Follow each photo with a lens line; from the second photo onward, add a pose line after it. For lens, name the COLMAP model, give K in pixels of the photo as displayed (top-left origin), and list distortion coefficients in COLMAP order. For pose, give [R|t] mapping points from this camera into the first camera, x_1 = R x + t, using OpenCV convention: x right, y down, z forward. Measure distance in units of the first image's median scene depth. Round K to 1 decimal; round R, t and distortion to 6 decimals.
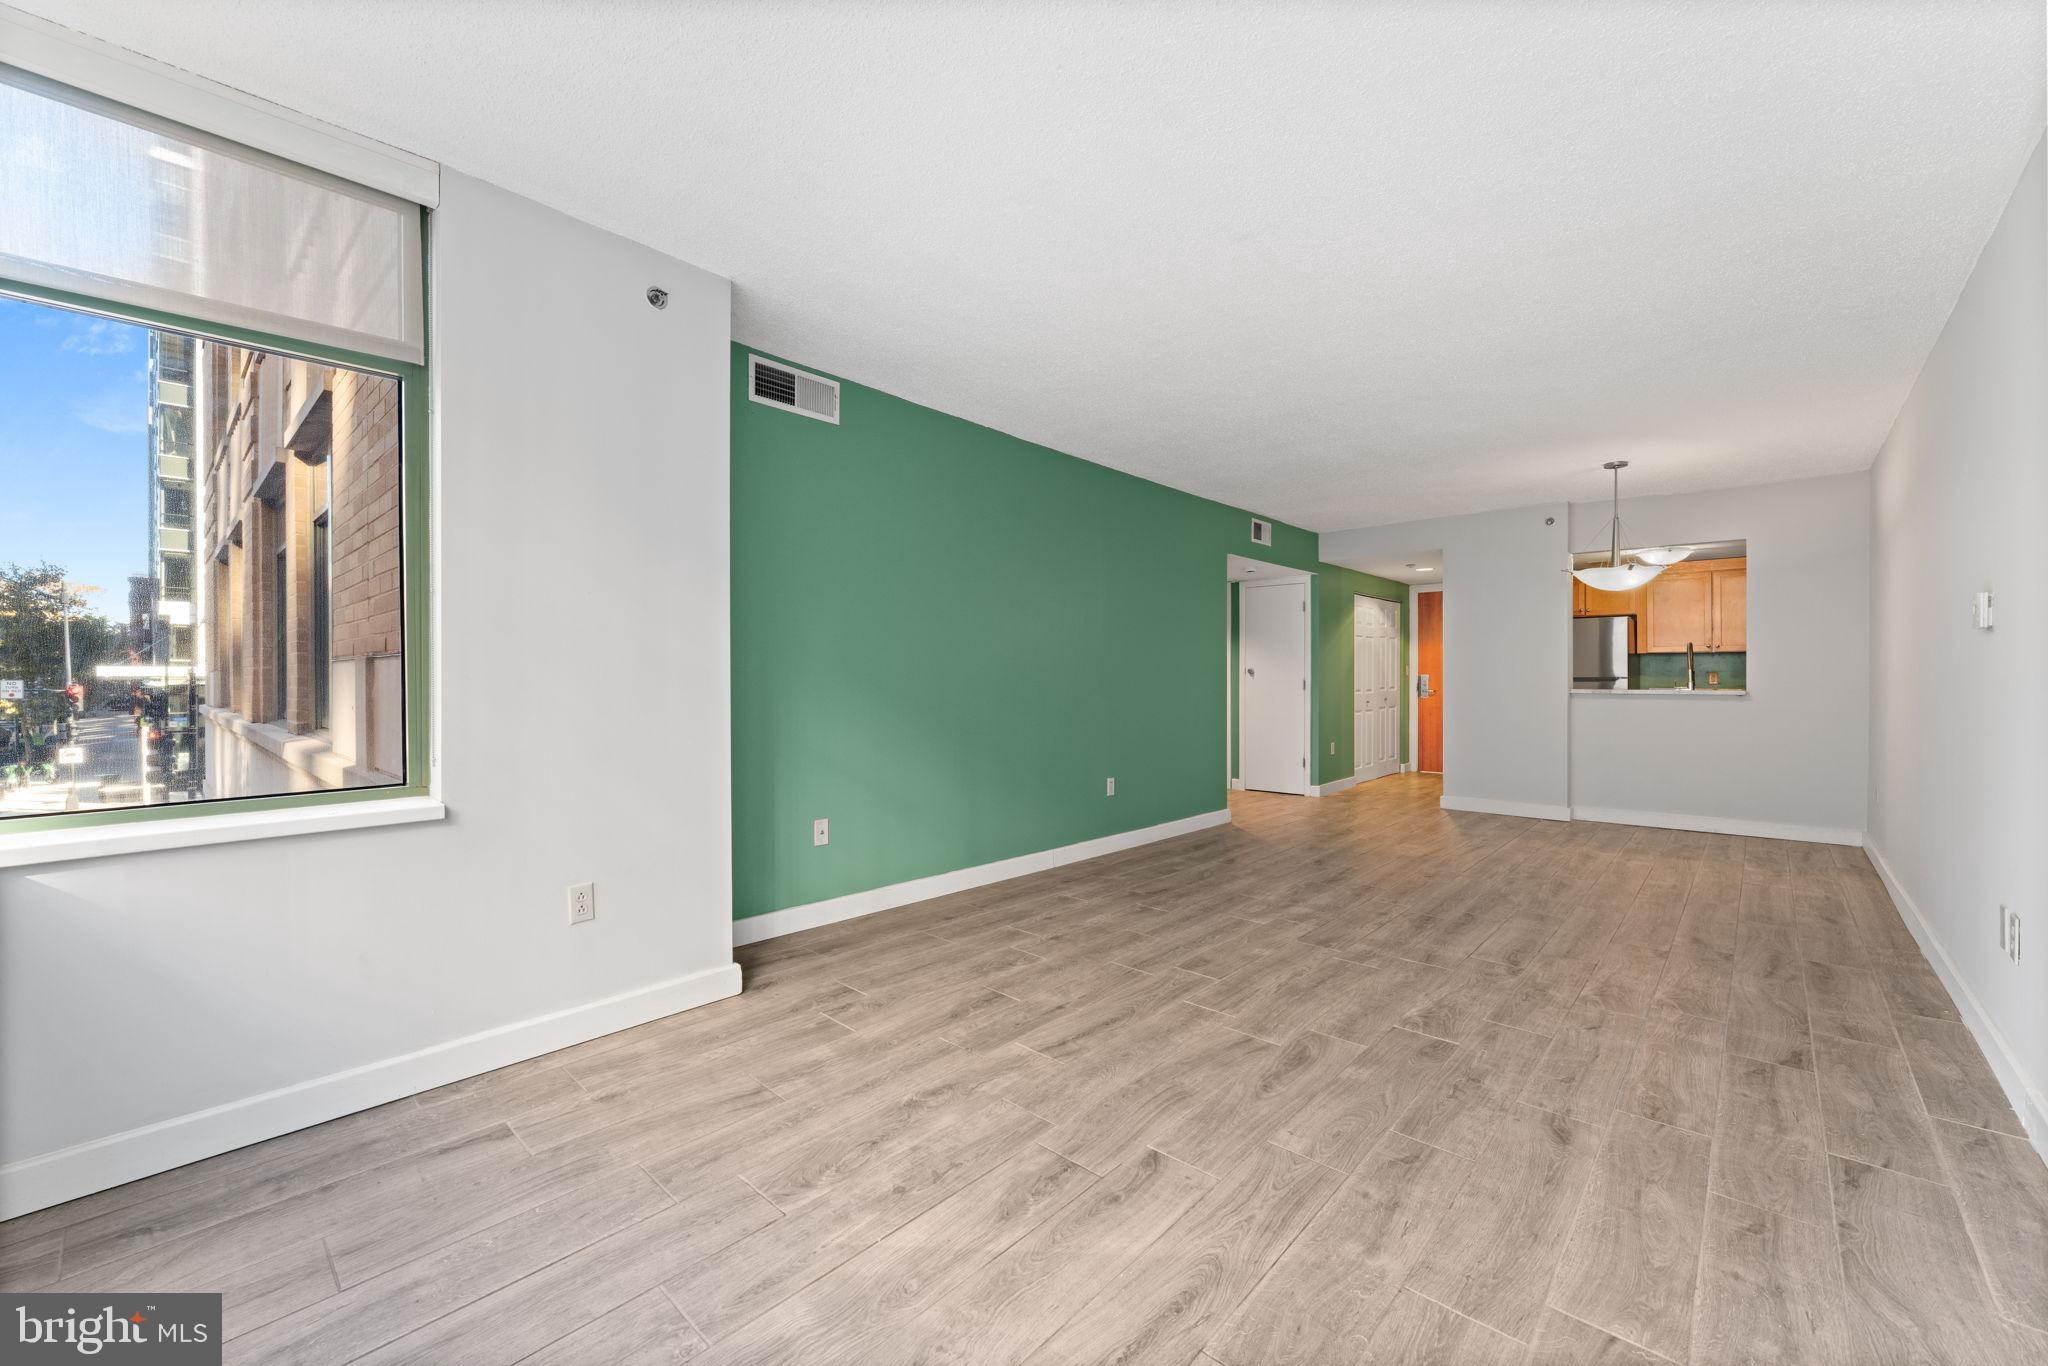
lens RADIAL K [[818.2, 0, 1030.4], [0, 818.2, 684.1], [0, 0, 1]] dist [-0.003674, -0.001147]
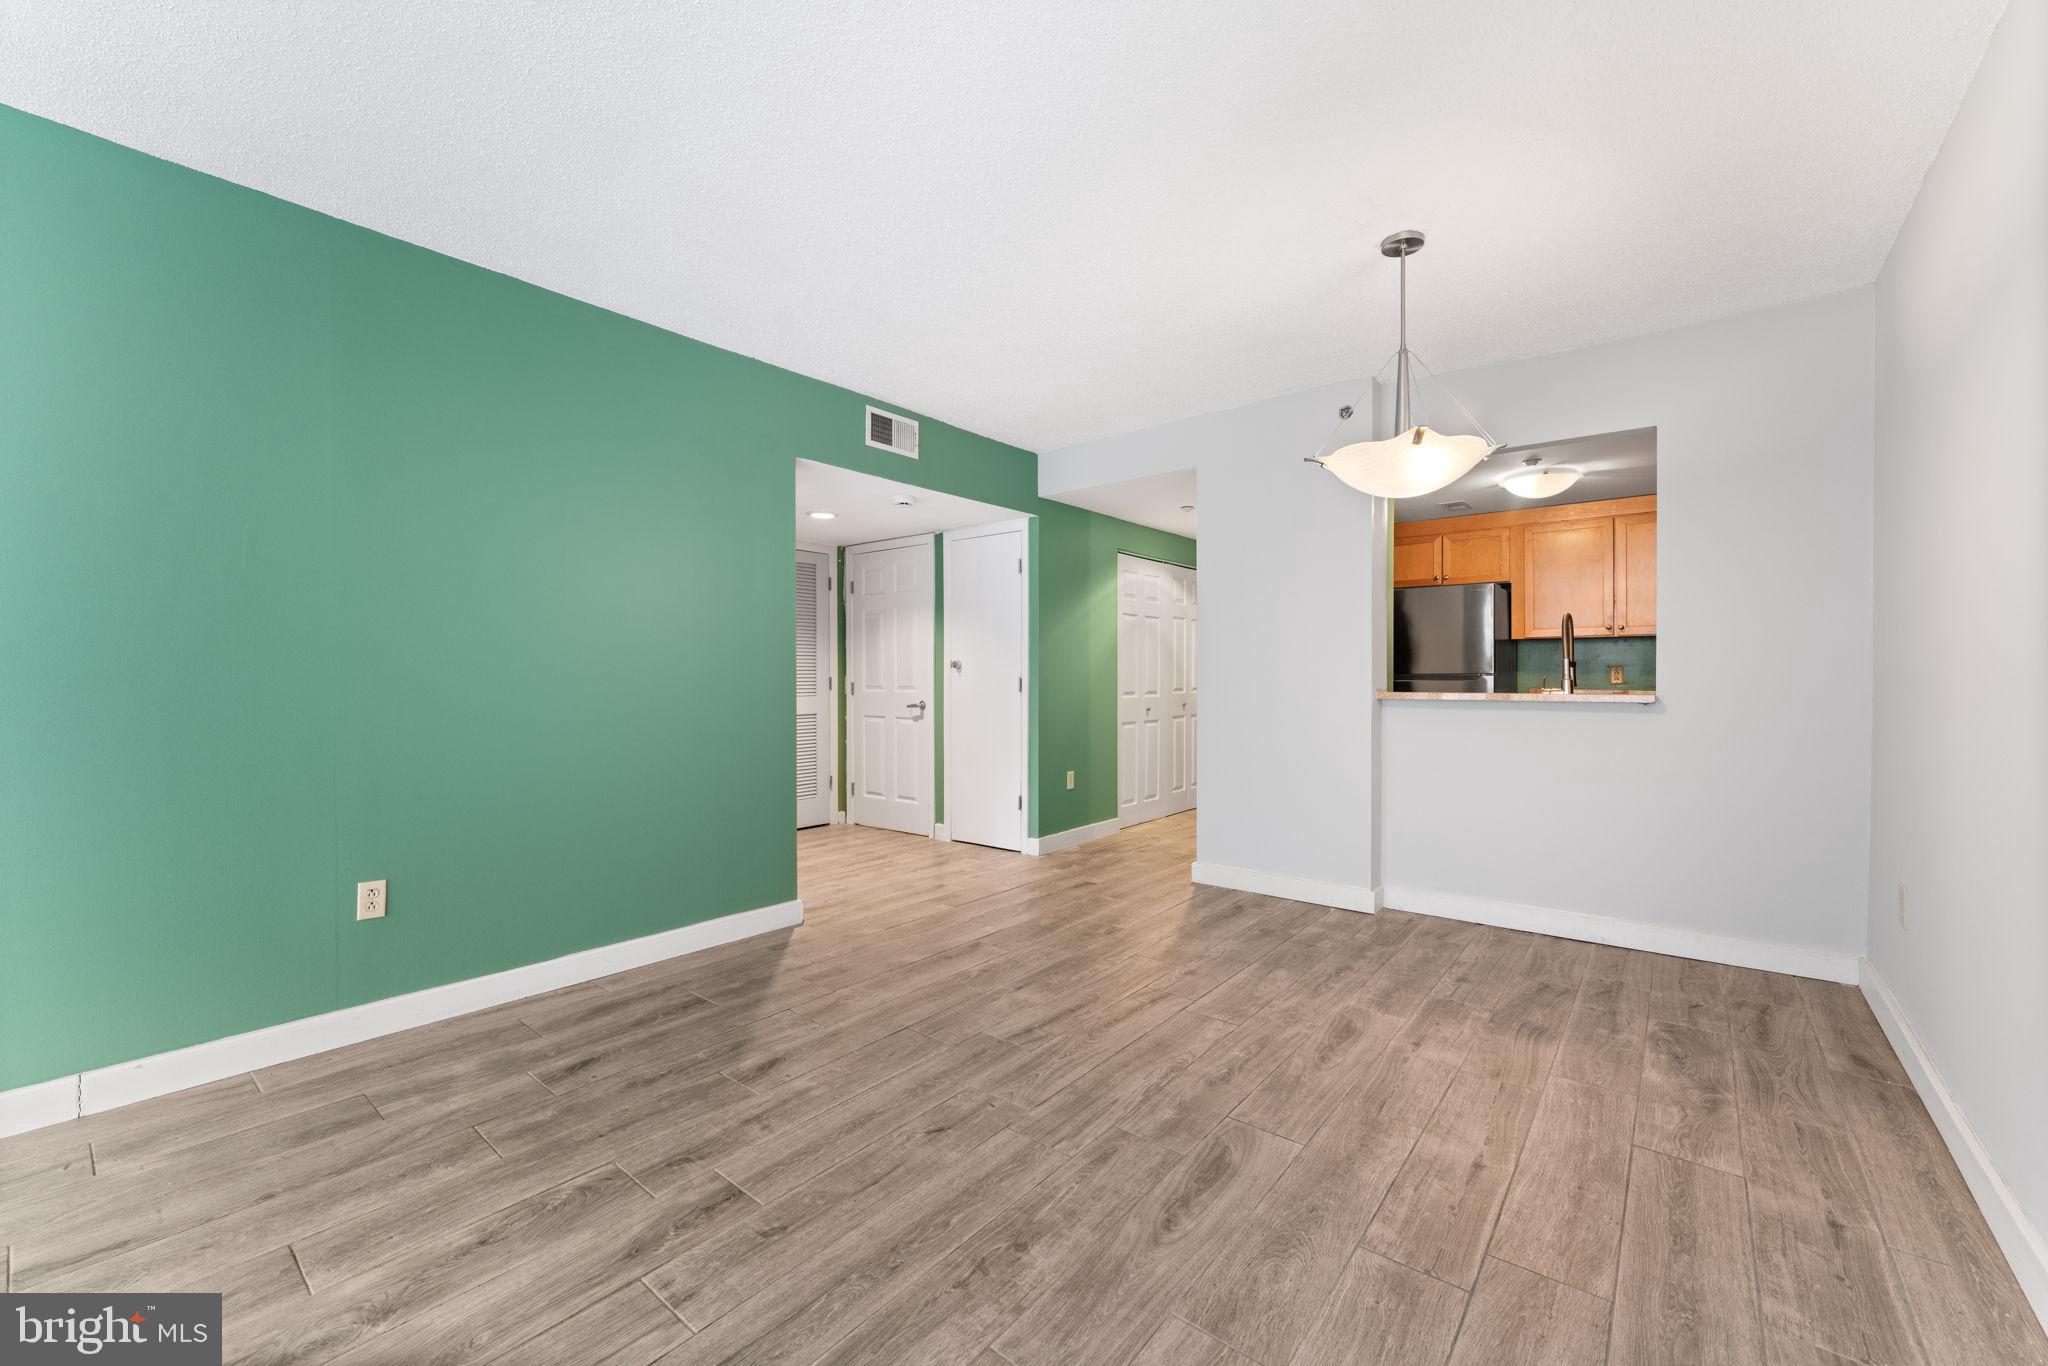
lens RADIAL K [[818.2, 0, 1031.7], [0, 818.2, 689.3], [0, 0, 1]] dist [-0.003674, -0.001147]
pose [[0.998481, -0.000790, 0.055097, 0.336608], [0.000390, 0.999973, 0.007270, -0.000258], [-0.055102, -0.007238, 0.998455, 0.372420]]
